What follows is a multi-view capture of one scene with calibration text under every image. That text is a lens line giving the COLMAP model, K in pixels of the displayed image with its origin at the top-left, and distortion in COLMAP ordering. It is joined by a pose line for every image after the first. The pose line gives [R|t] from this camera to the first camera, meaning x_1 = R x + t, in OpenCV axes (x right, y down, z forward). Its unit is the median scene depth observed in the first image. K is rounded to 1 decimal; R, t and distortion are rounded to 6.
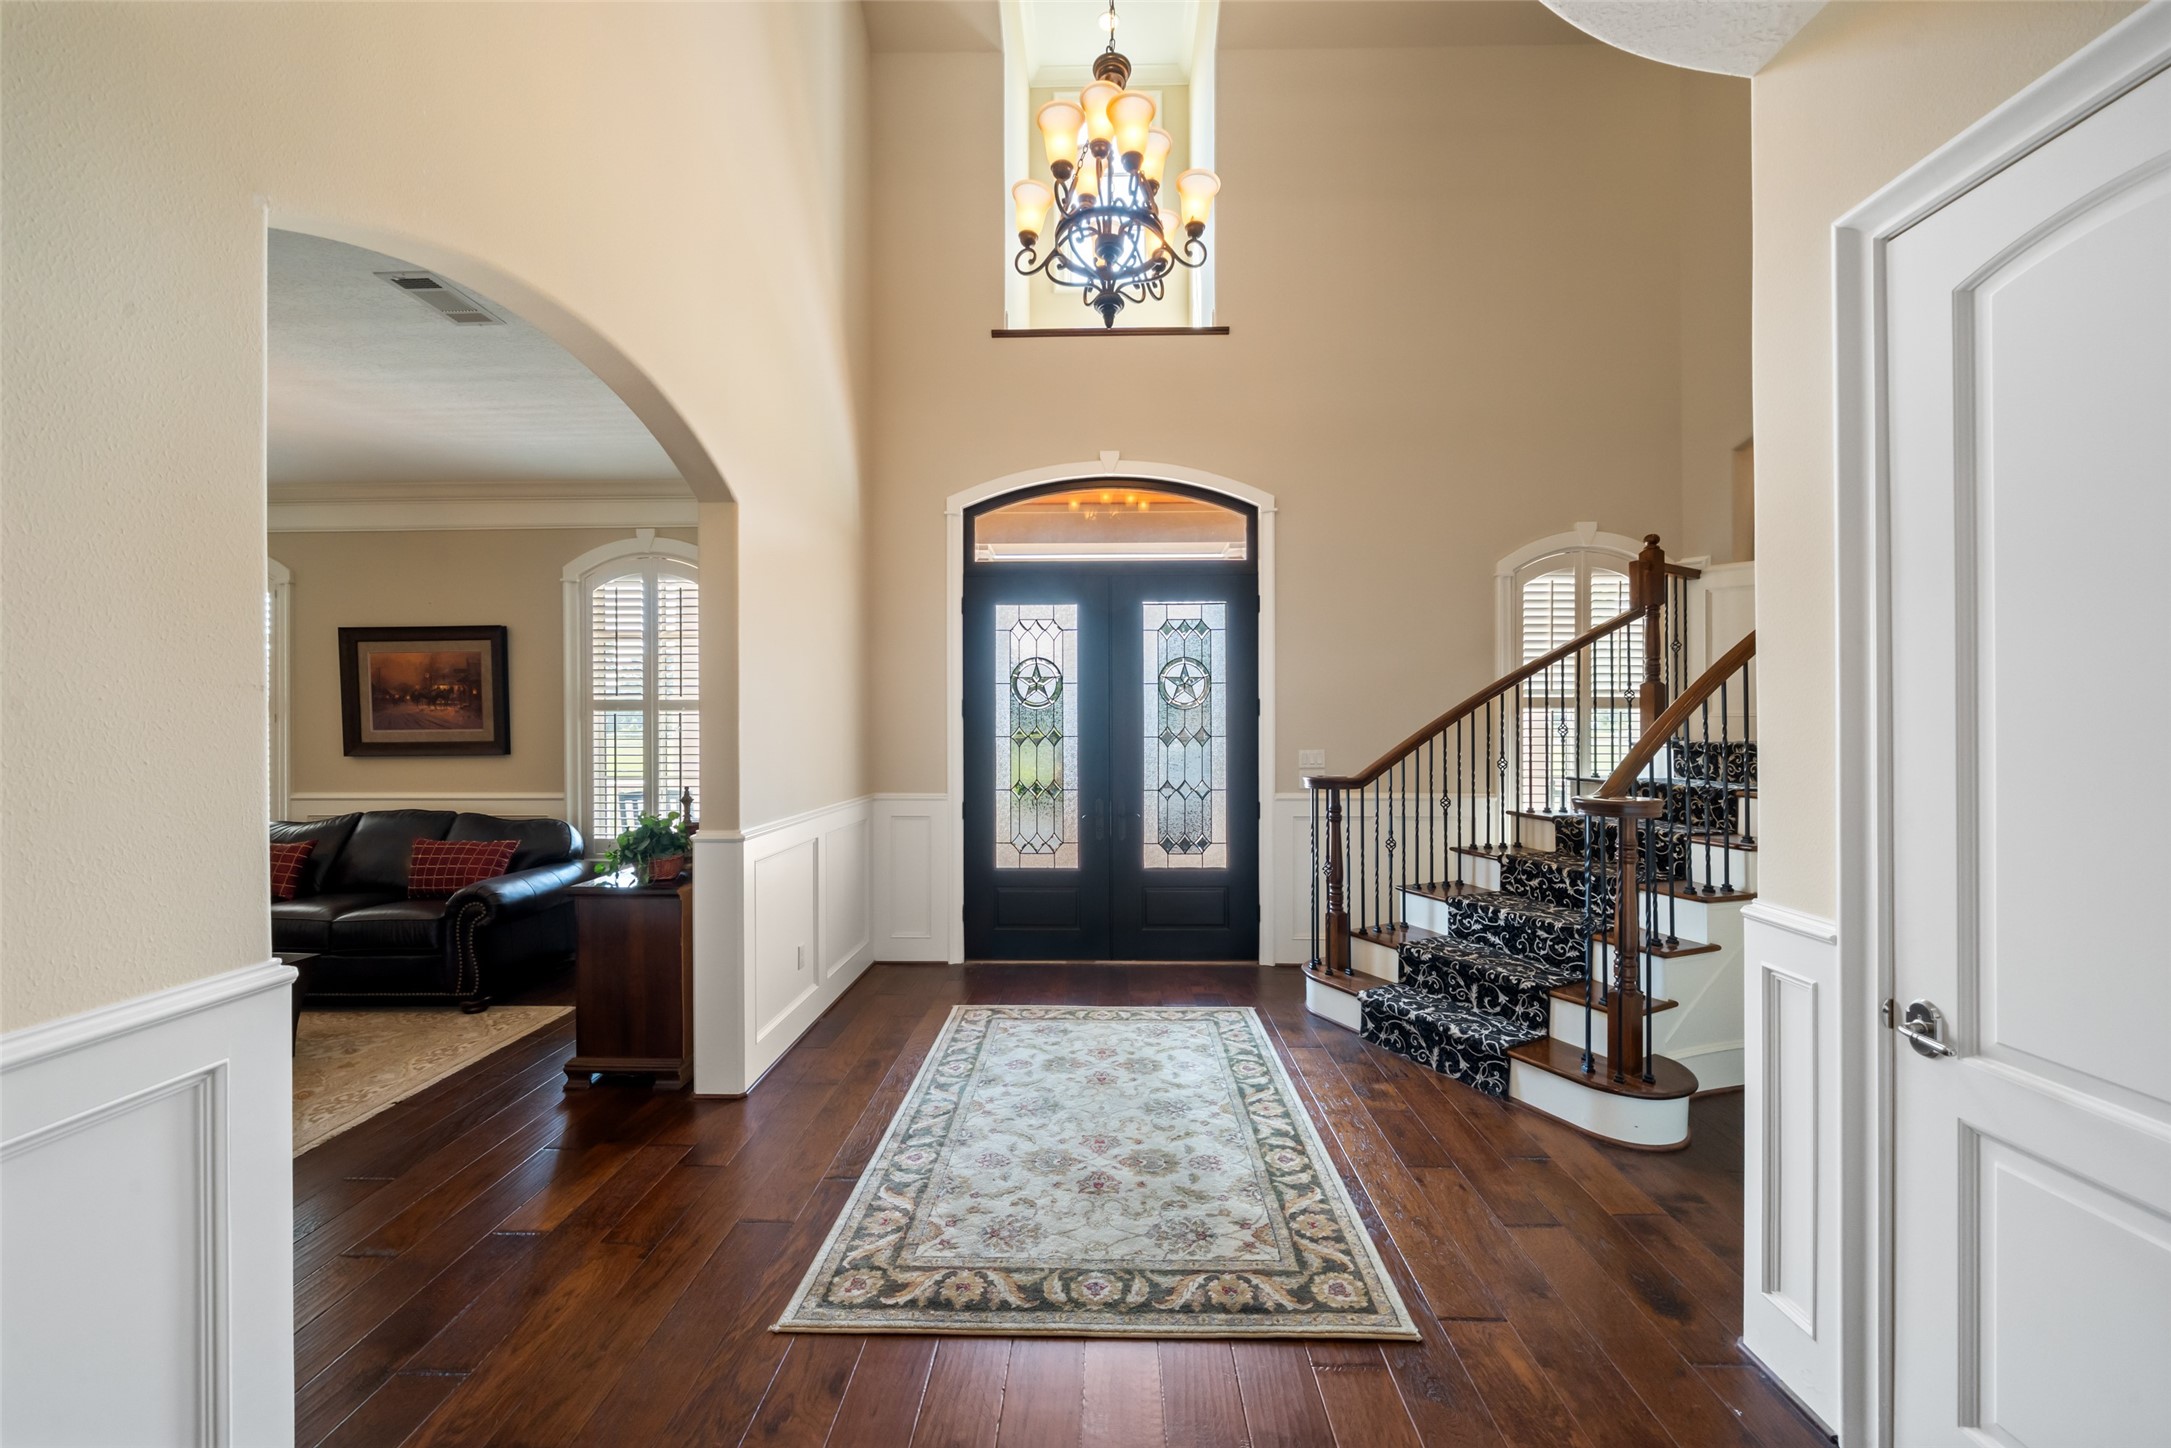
lens RADIAL K [[806.8, 0, 1097.8], [0, 806.8, 727.8], [0, 0, 1]] dist [-0.001024, -0.000141]
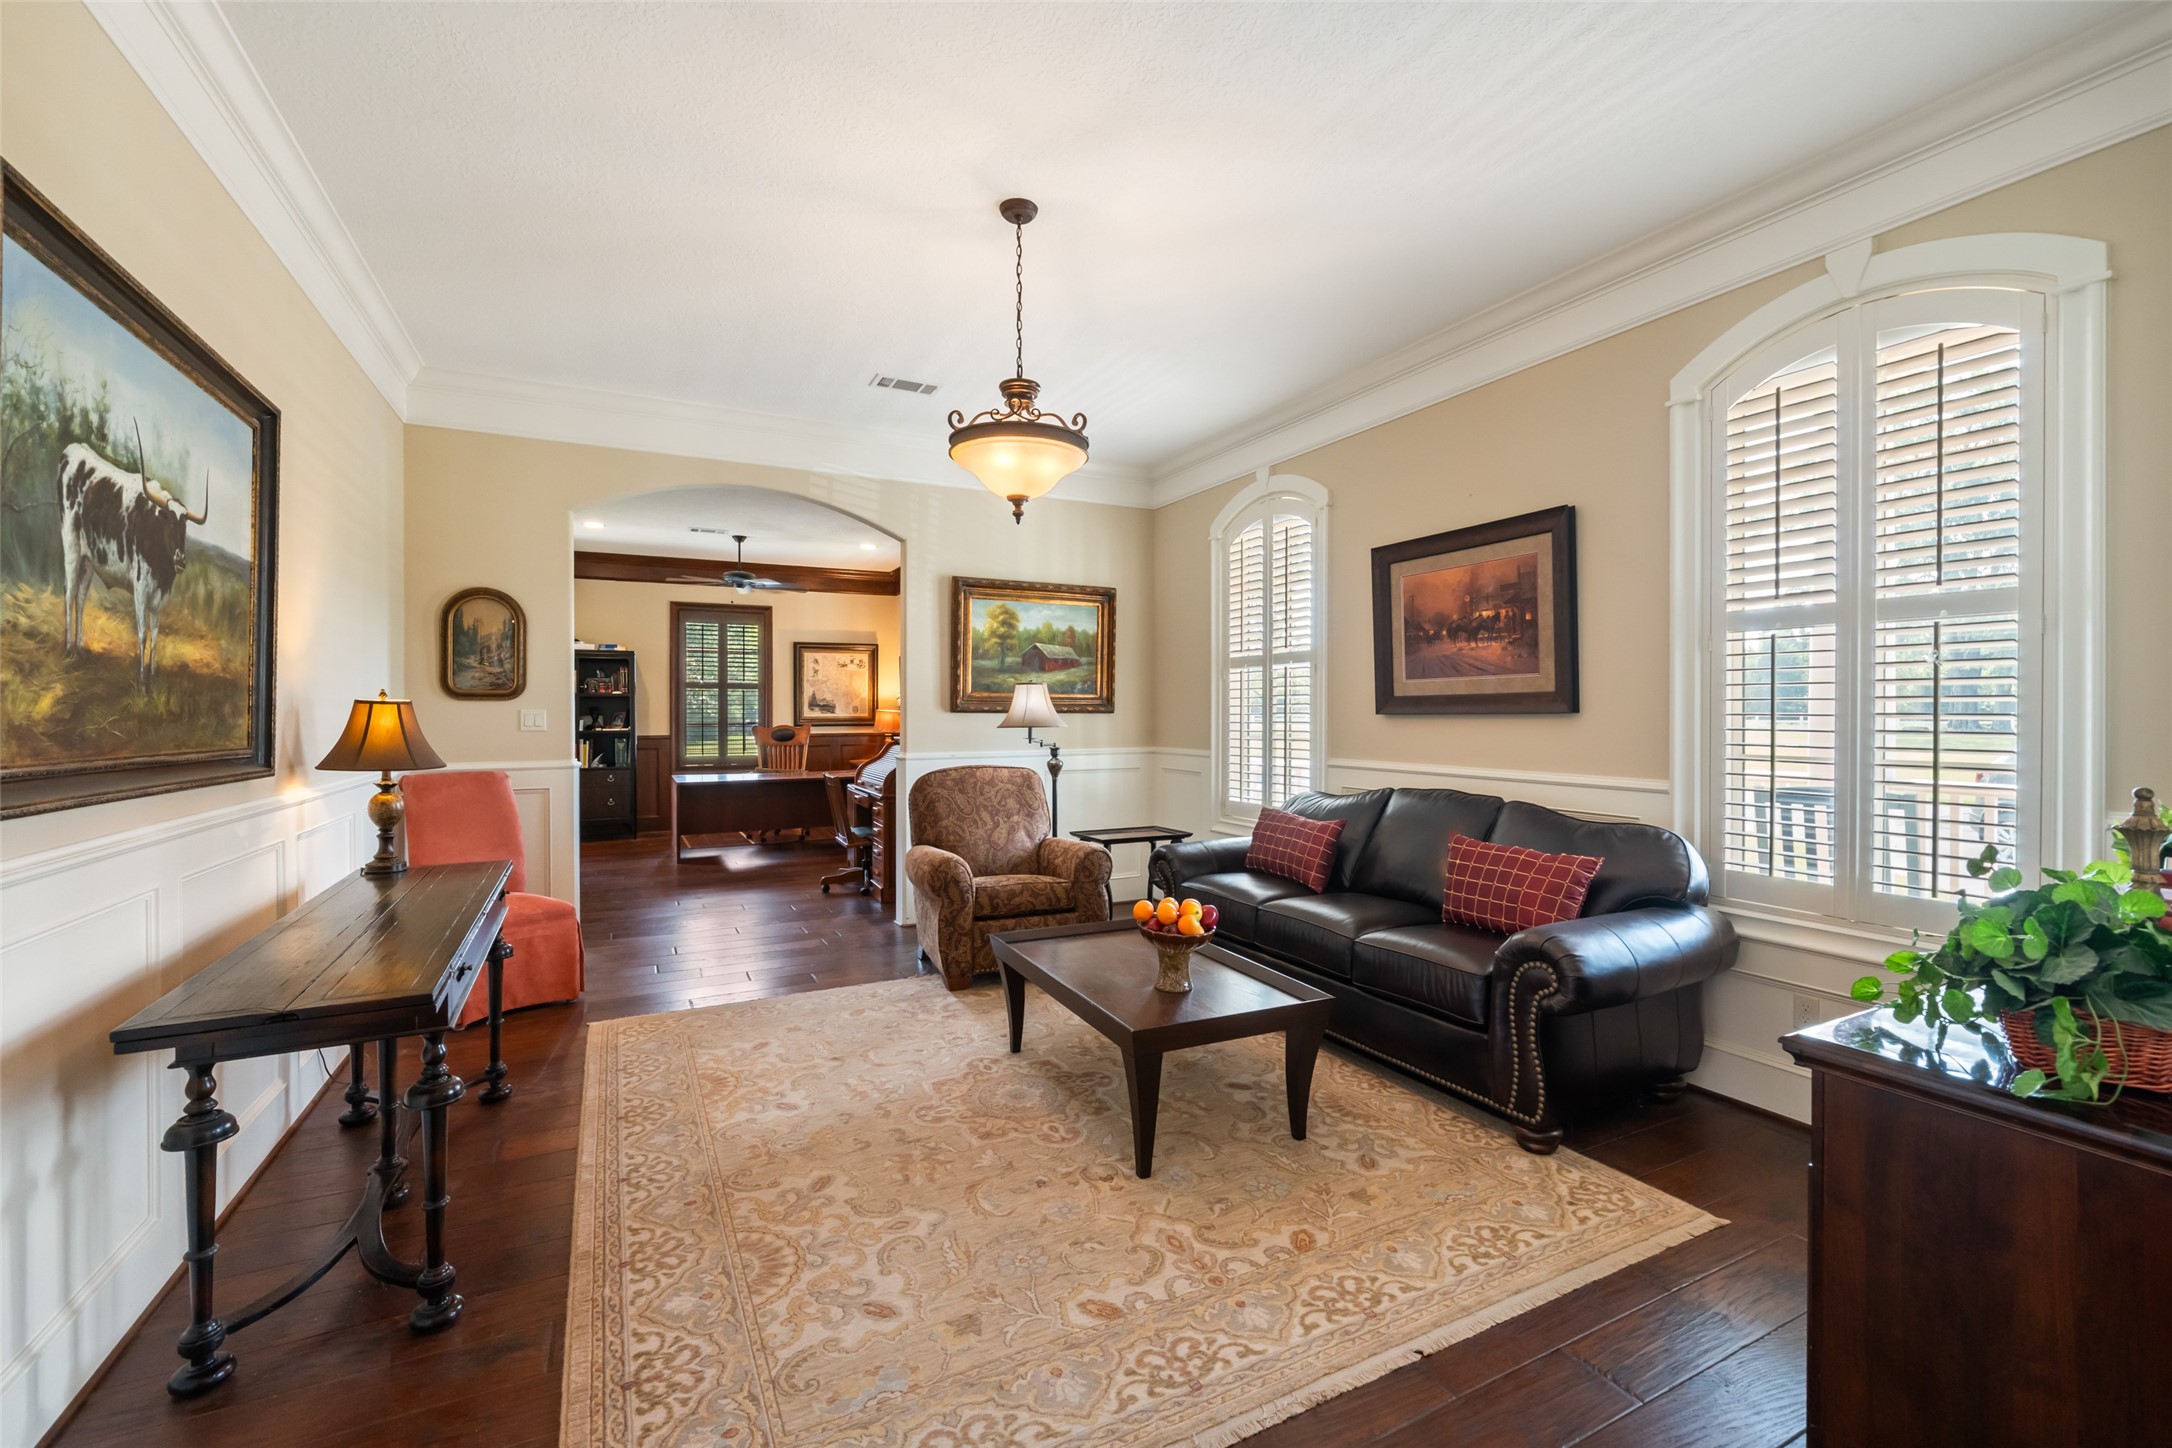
lens RADIAL K [[897.8, 0, 1087.7], [0, 897.8, 718.3], [0, 0, 1]] dist [-0.001584, 0.000188]
pose [[0.467699, 0.009353, -0.883838, -0.313909], [-0.002113, 0.999953, 0.009463, 0.033210], [0.883885, -0.002559, 0.467697, 0.364995]]
